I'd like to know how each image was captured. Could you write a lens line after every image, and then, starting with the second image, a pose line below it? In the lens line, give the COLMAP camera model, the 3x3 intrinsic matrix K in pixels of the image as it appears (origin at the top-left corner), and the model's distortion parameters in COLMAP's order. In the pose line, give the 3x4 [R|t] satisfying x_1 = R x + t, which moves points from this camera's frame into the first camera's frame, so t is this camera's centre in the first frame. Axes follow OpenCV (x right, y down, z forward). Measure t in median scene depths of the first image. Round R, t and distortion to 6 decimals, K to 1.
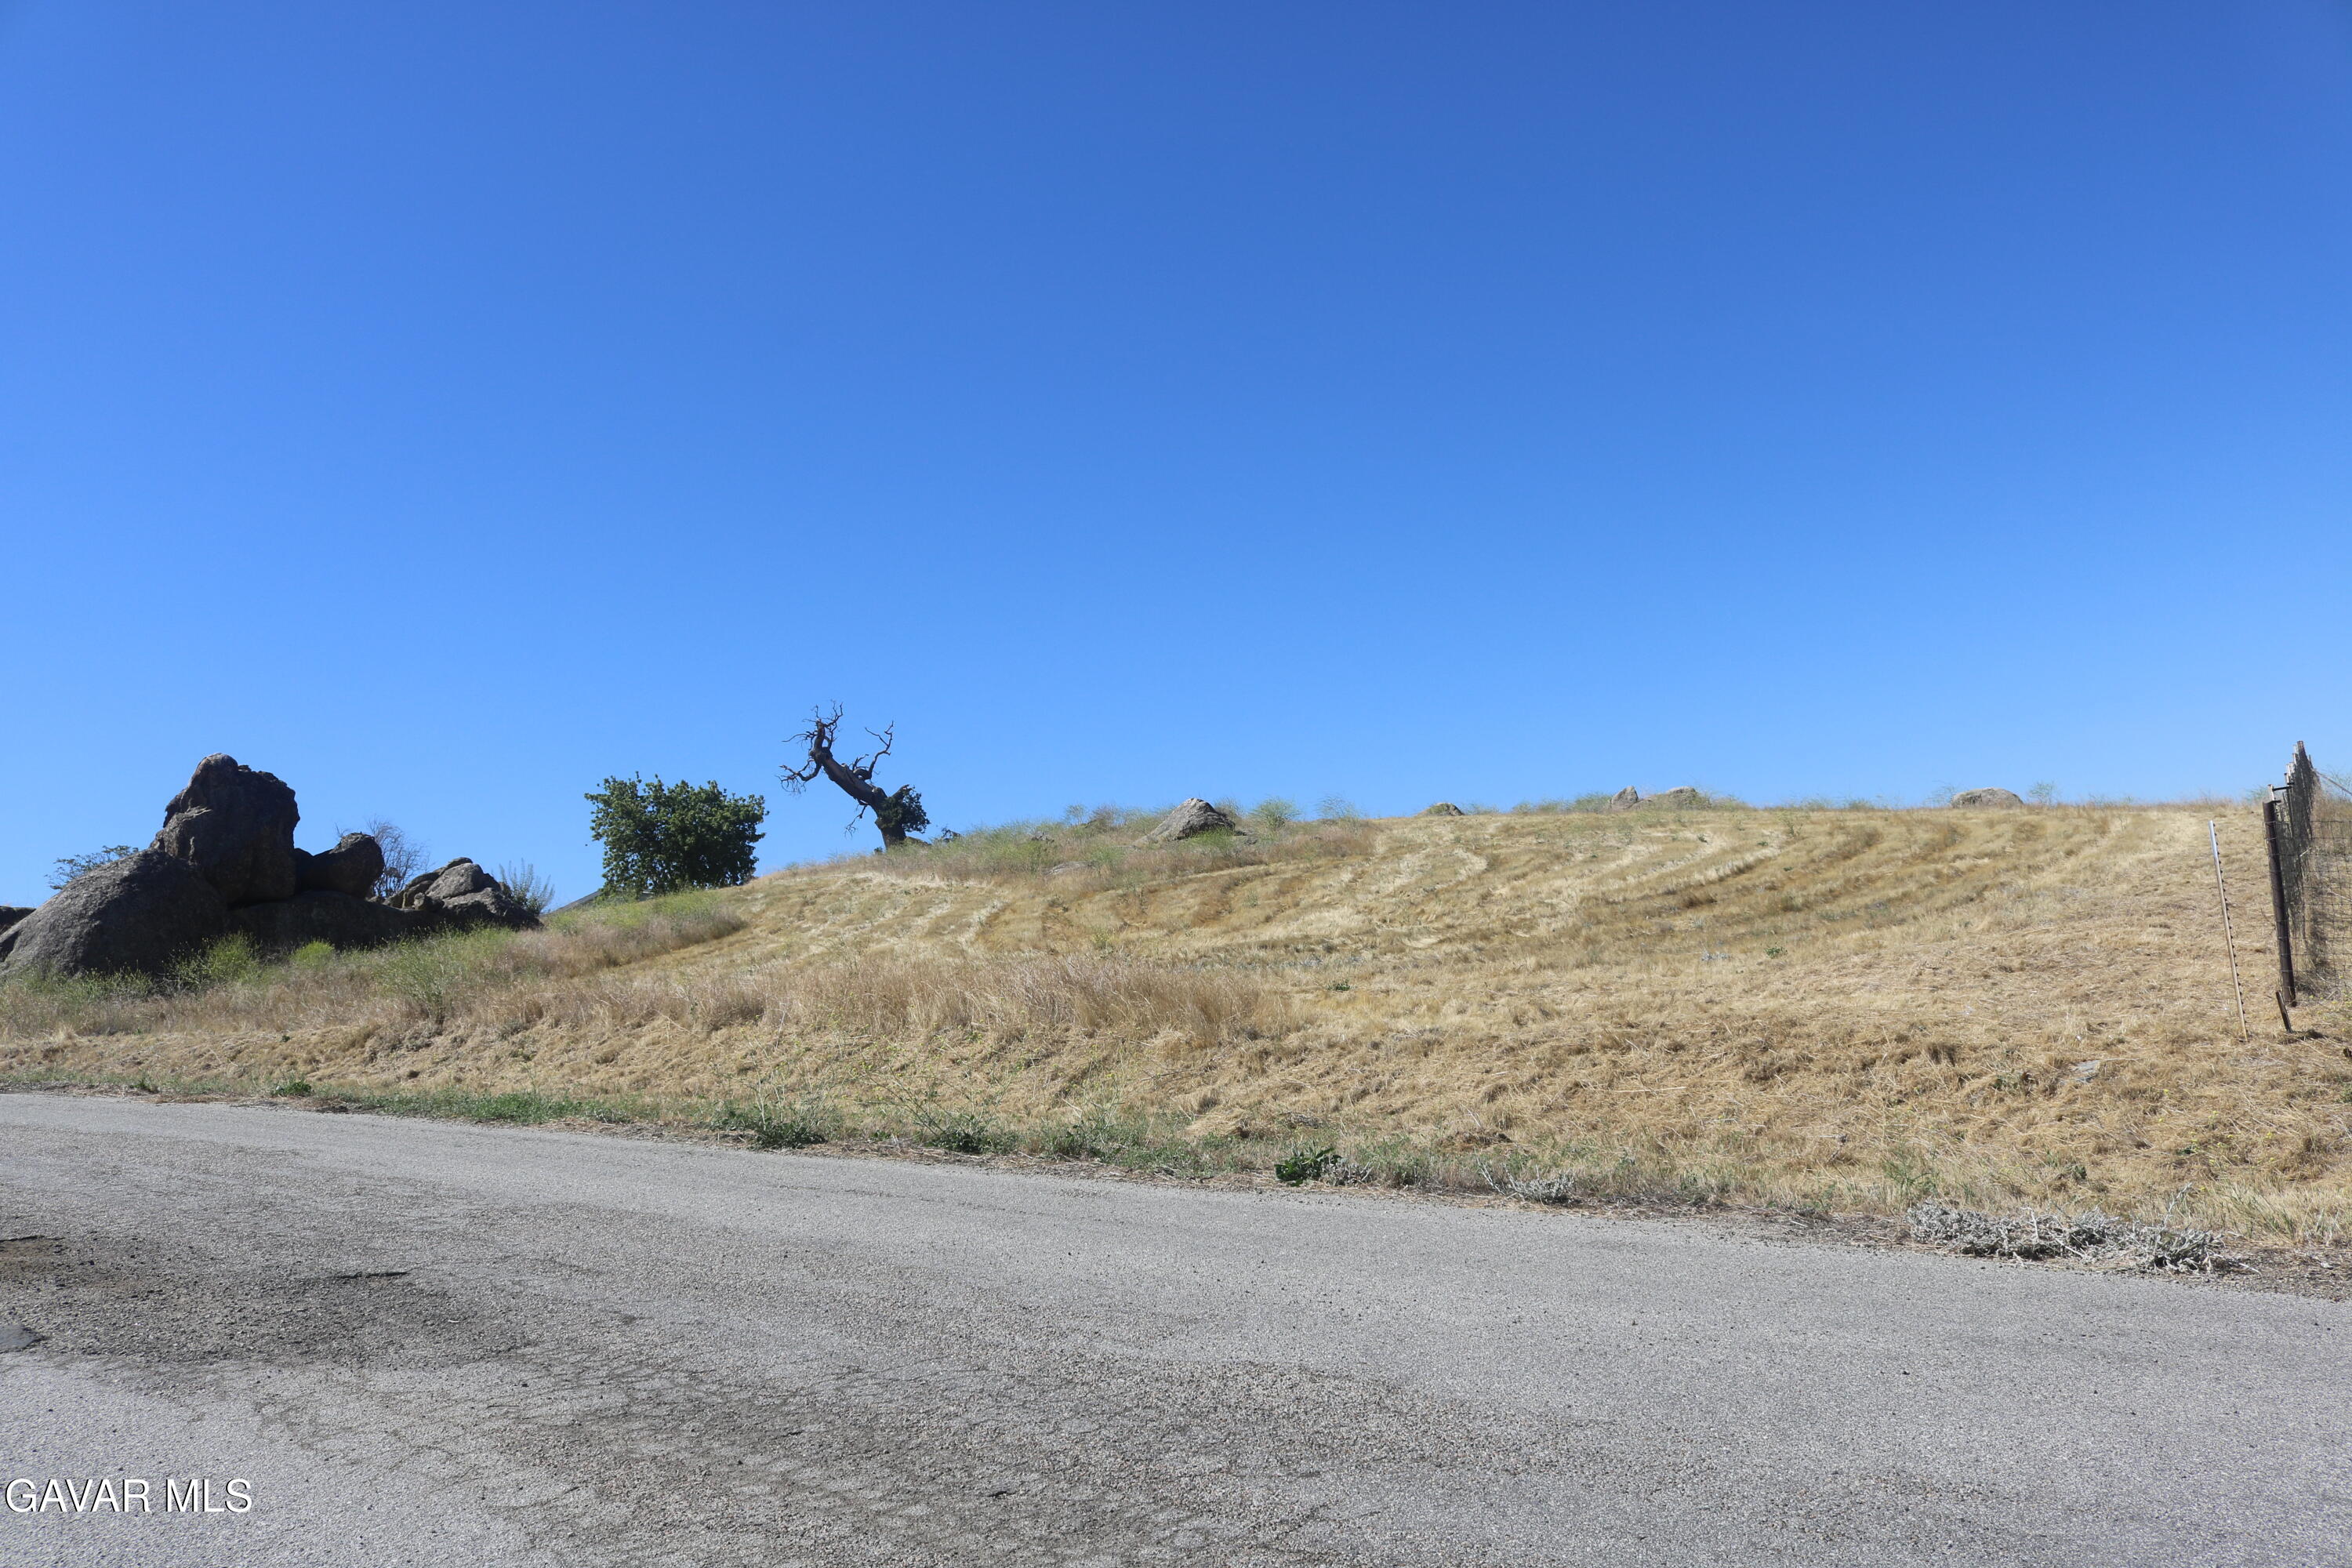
lens RADIAL K [[1994.1, 0, 1170.0], [0, 1994.1, 770.9], [0, 0, 1]] dist [-0.142349, 0.093719]
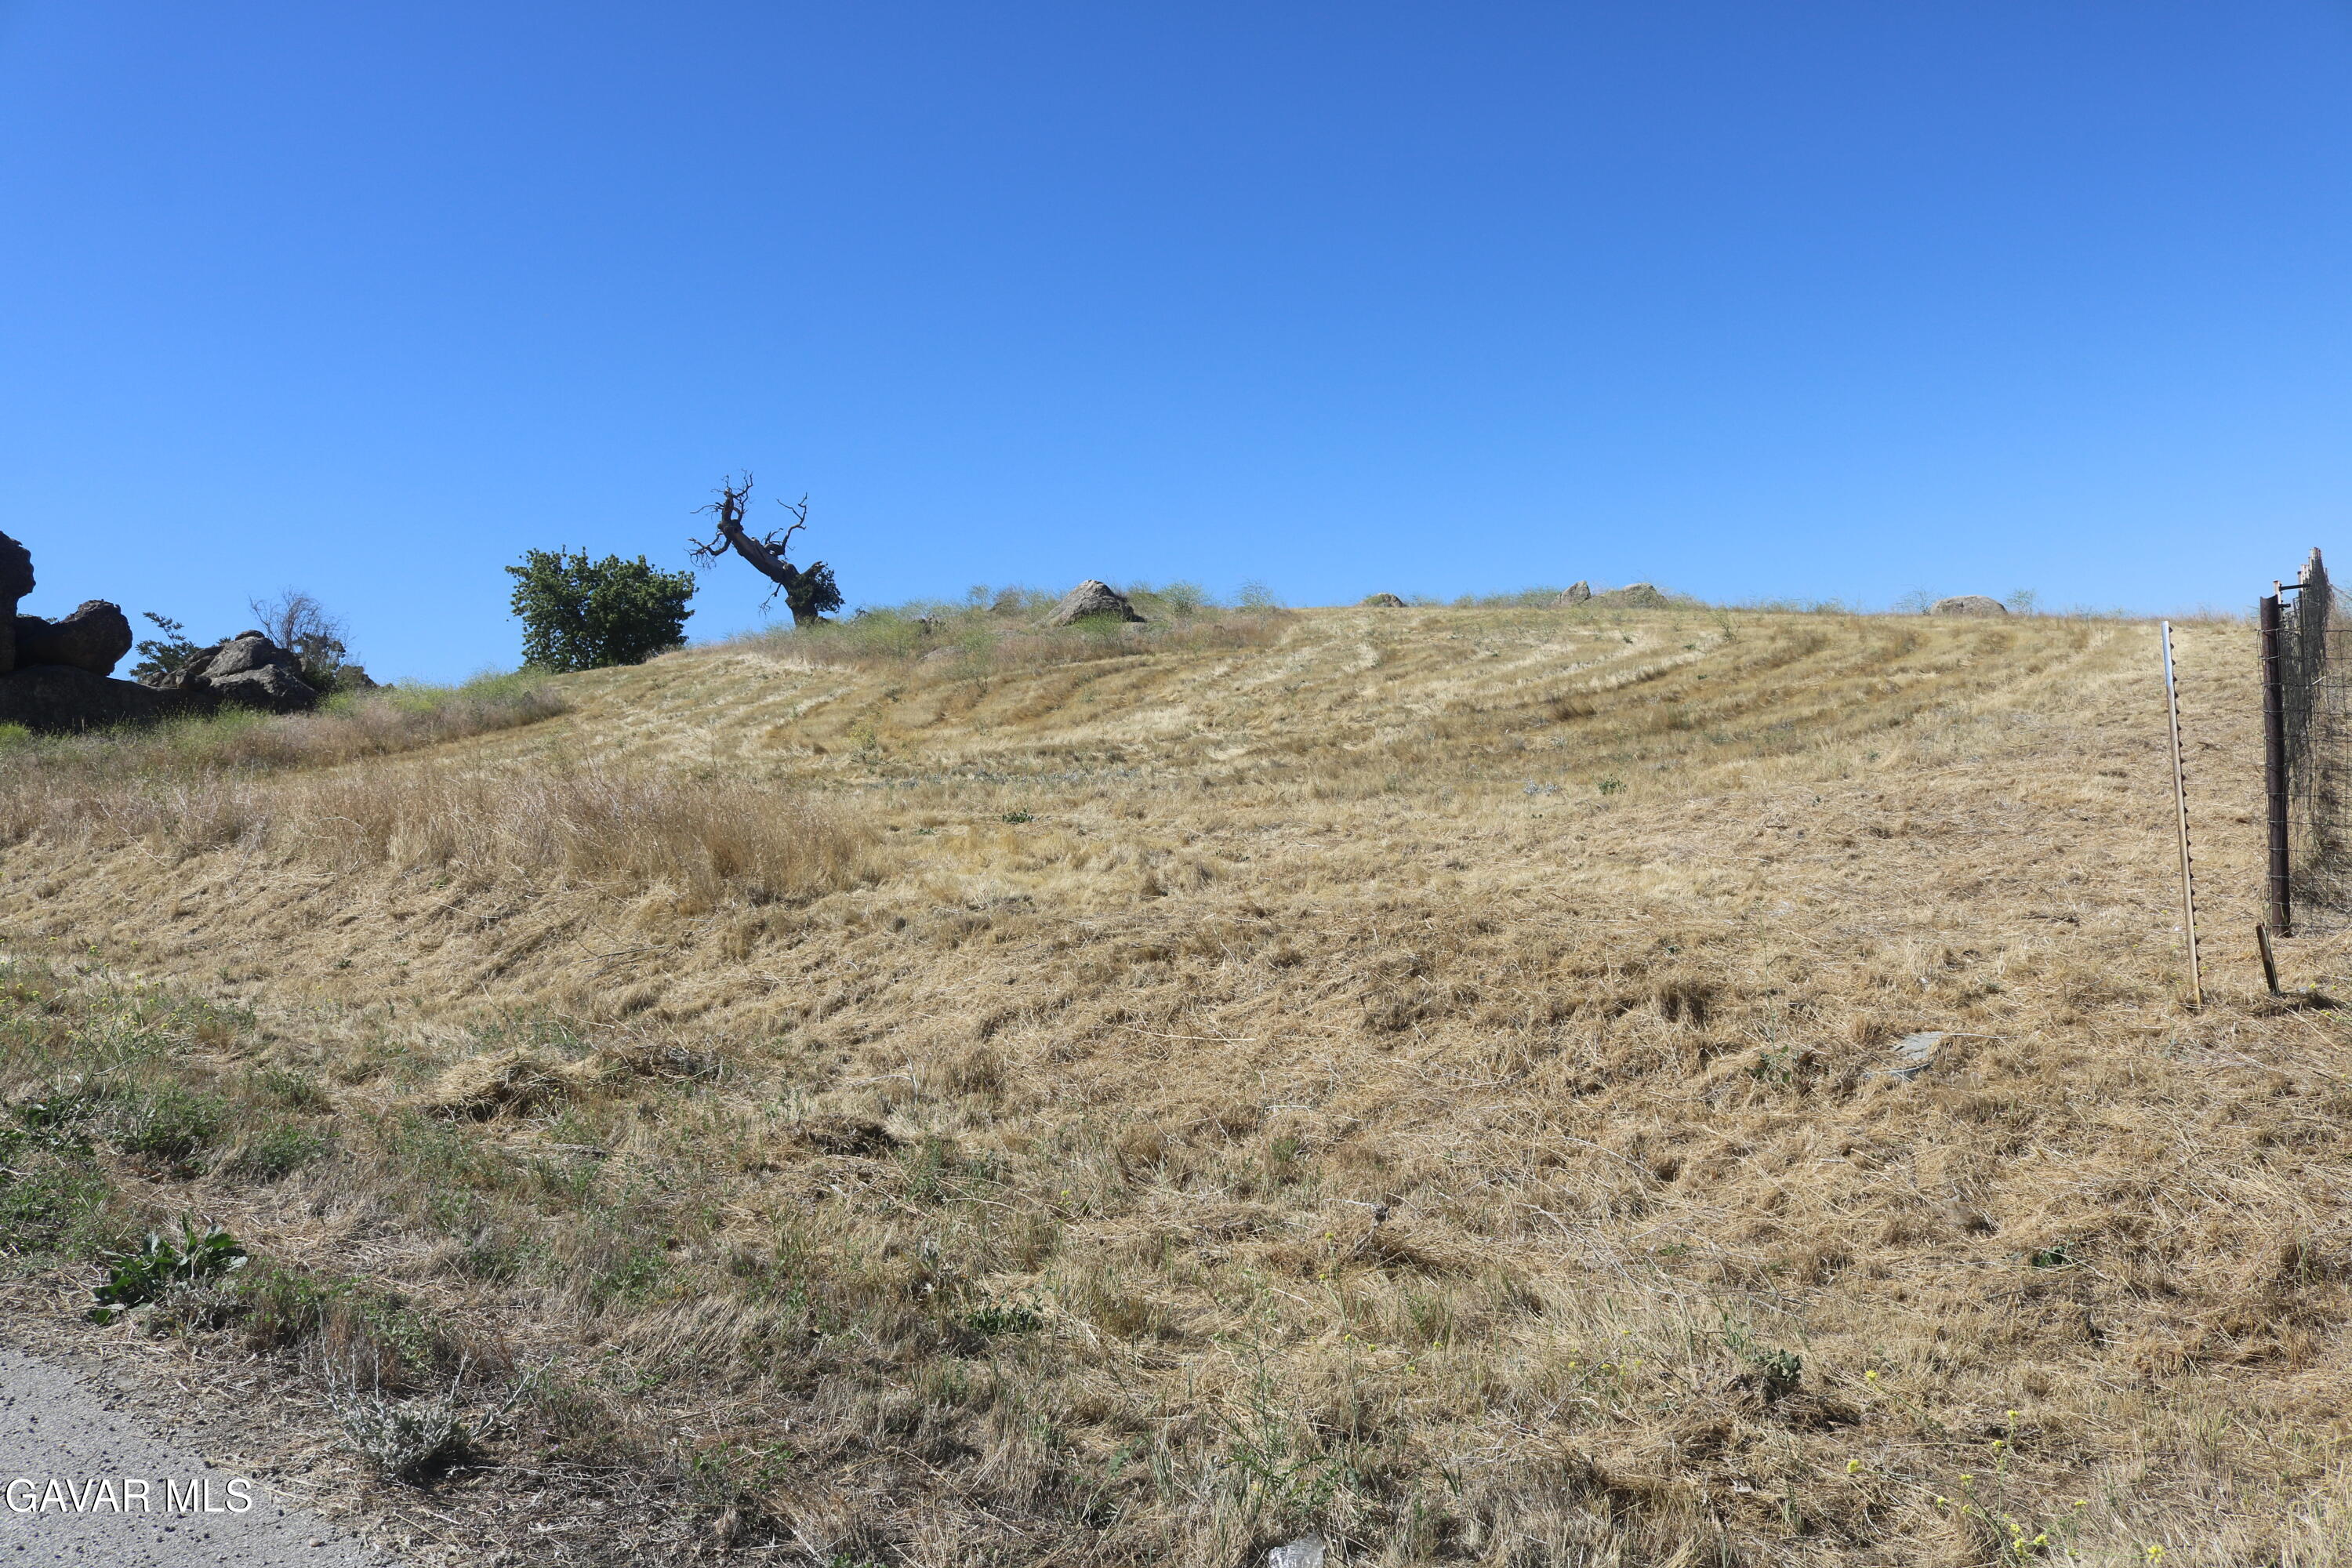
lens RADIAL K [[1994.1, 0, 1167.8], [0, 1994.1, 785.3], [0, 0, 1]] dist [-0.142349, 0.093719]
pose [[0.999705, 0.024267, -0.000531, 0.095860], [-0.024051, 0.993293, 0.113094, 0.006190], [0.003272, -0.113048, 0.993584, 0.165868]]
